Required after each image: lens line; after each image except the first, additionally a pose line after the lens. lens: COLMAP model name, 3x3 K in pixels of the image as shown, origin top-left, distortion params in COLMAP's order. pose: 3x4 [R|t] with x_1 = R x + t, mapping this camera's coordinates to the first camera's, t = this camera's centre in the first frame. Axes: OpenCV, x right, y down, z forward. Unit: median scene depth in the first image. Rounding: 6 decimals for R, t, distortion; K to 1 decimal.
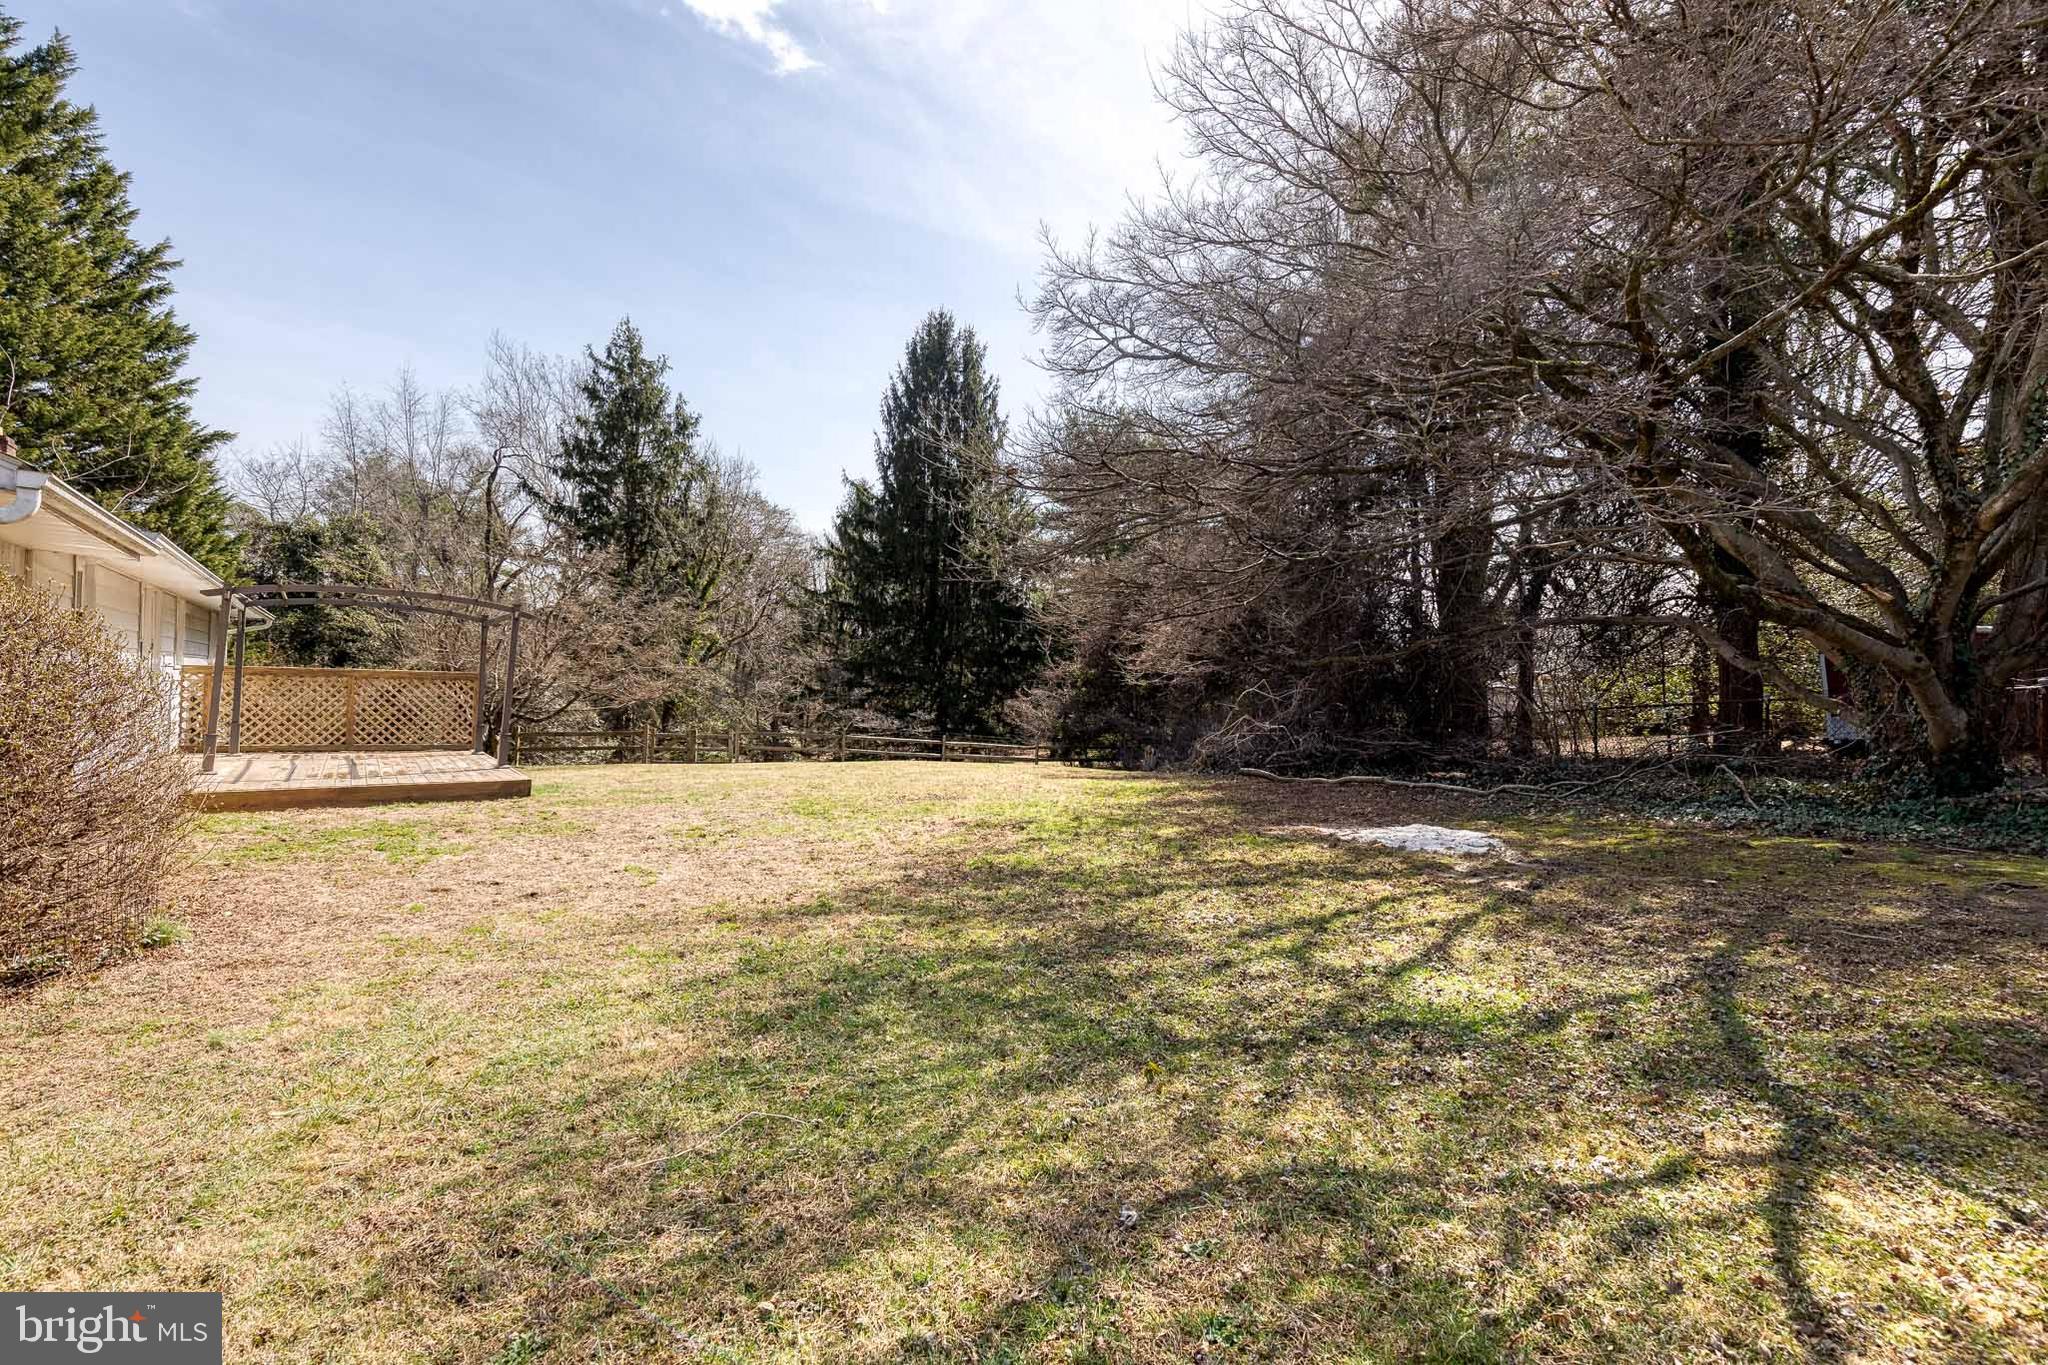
lens RADIAL K [[934.8, 0, 1025.9], [0, 934.8, 683.2], [0, 0, 1]] dist [0.004955, -0.001231]
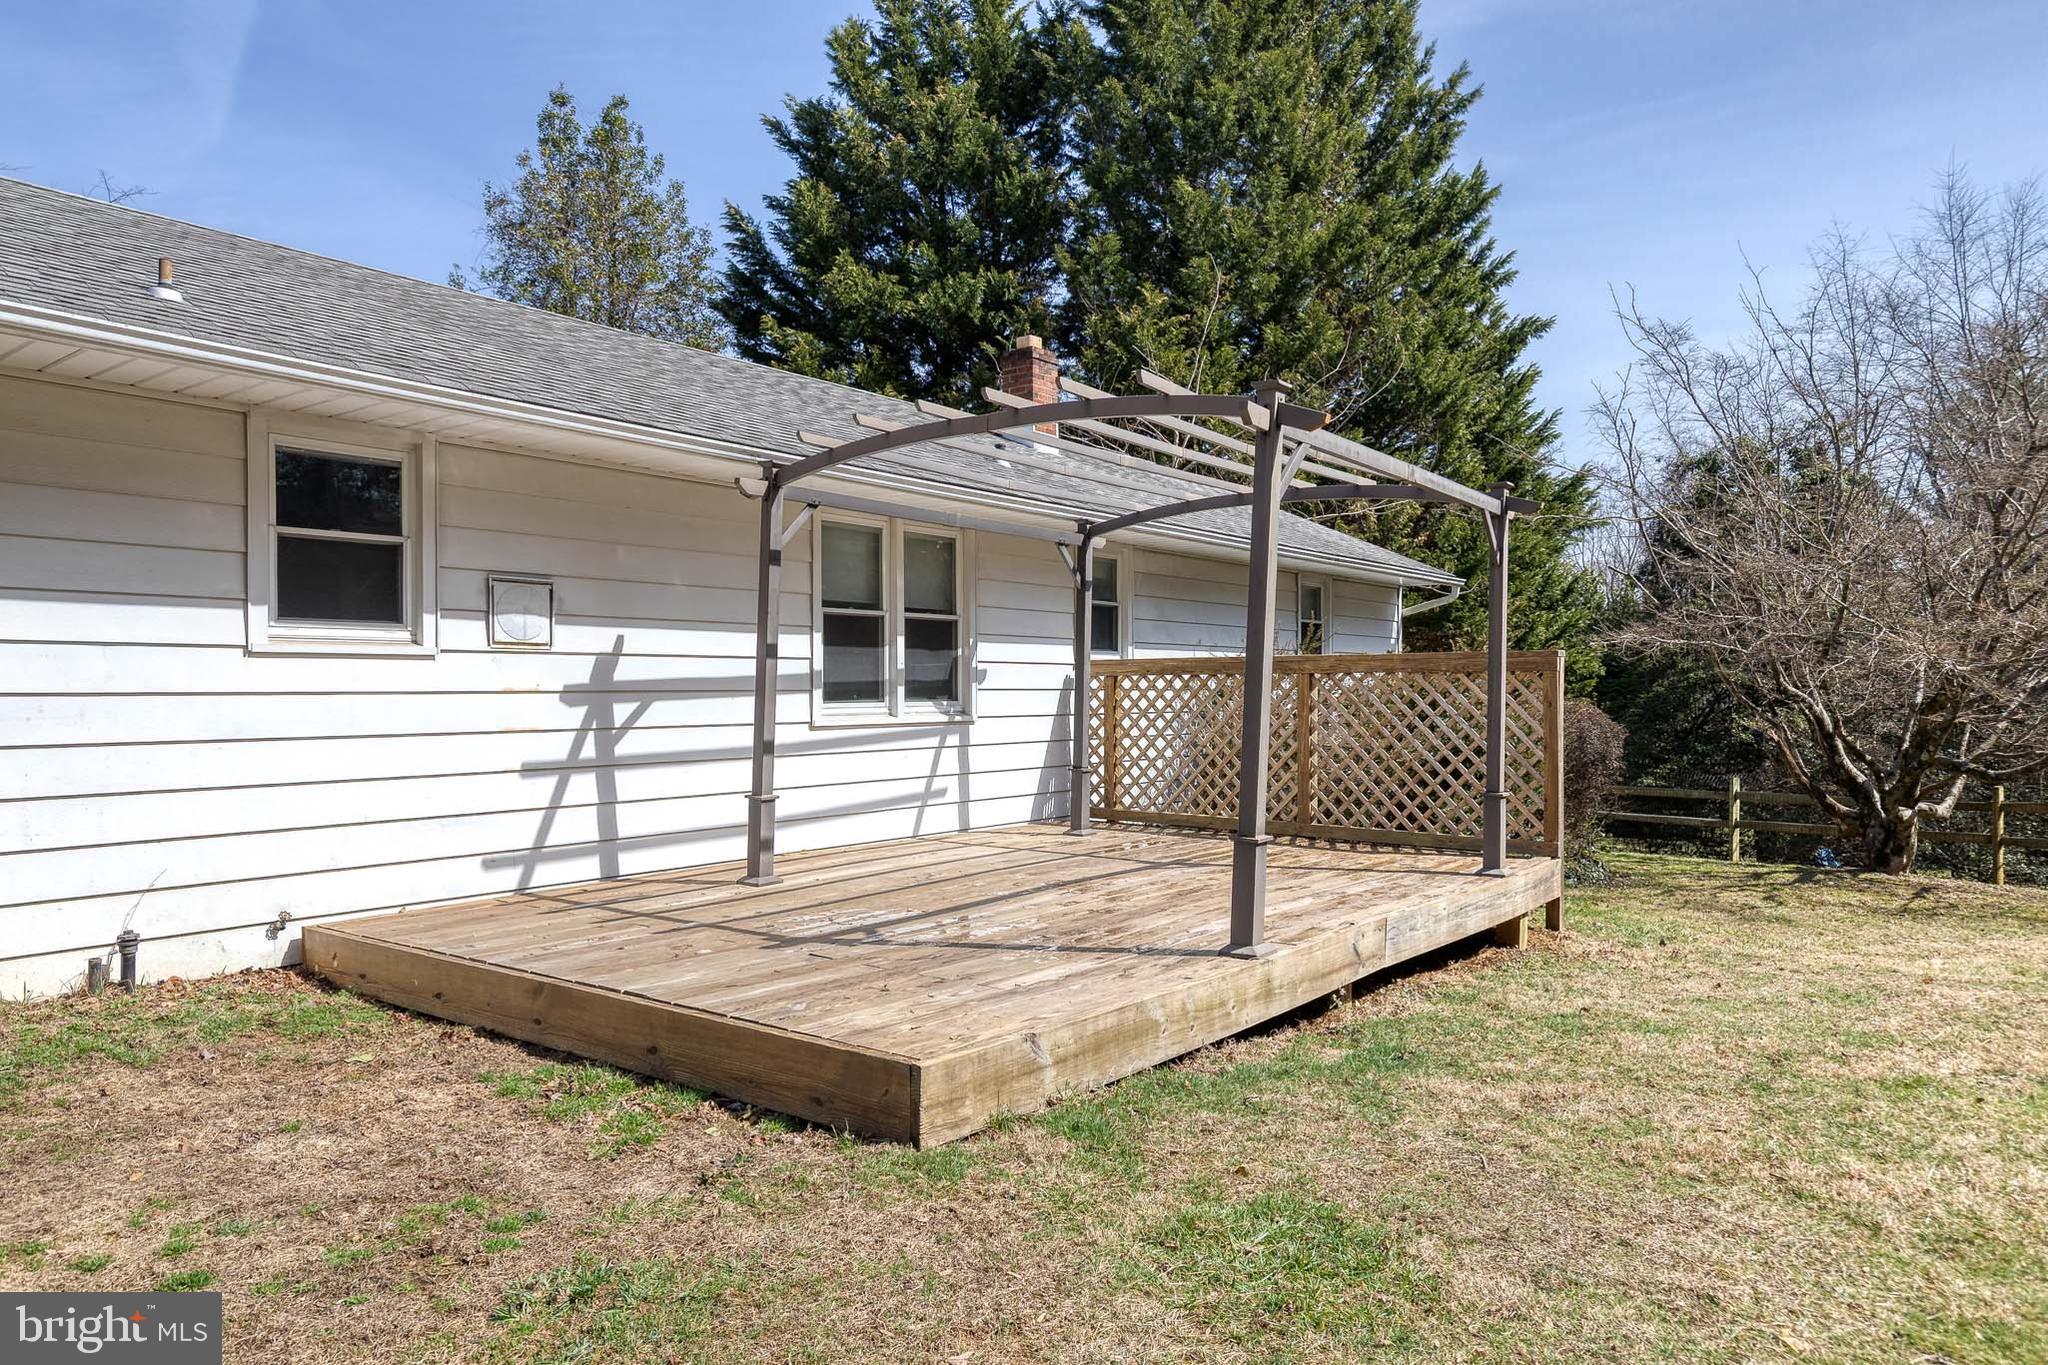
lens RADIAL K [[1316.1, 0, 1023.6], [0, 1316.1, 692.3], [0, 0, 1]] dist [0.006357, 0.003934]
pose [[0.292209, -0.025723, -0.956008, -0.054446], [0.014201, 0.999645, -0.022557, 0.005506], [0.956249, -0.006985, 0.292471, 0.244200]]
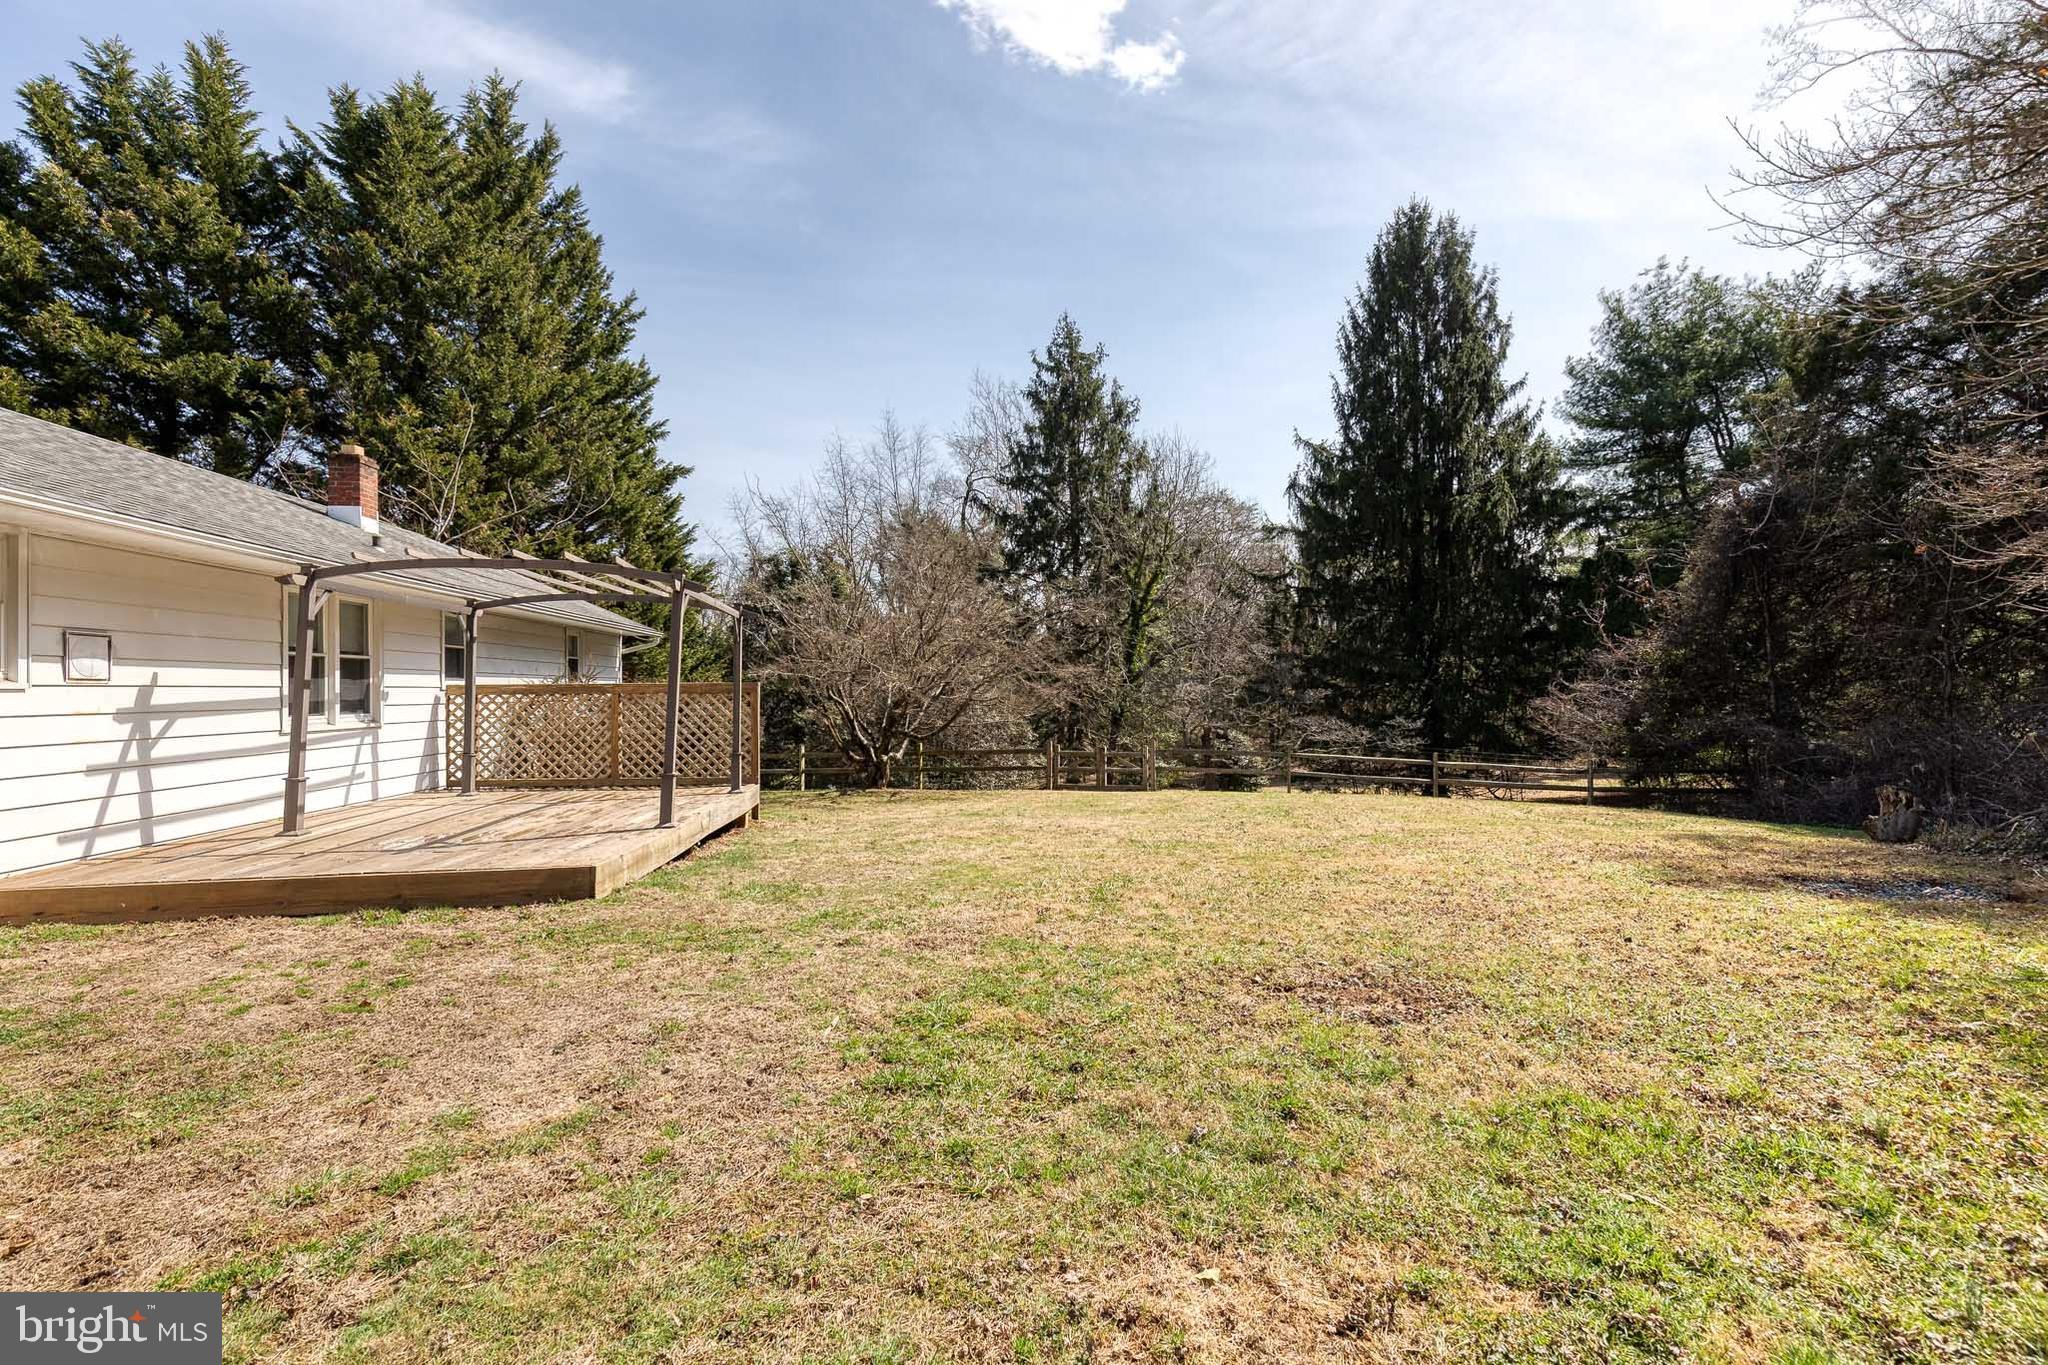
lens RADIAL K [[934.8, 0, 1049.9], [0, 934.8, 670.1], [0, 0, 1]] dist [0.004955, -0.001231]
pose [[0.883121, -0.044651, -0.467015, -0.009228], [0.034404, 0.998944, -0.030451, 0.004026], [0.467881, 0.010824, 0.883725, 0.171687]]
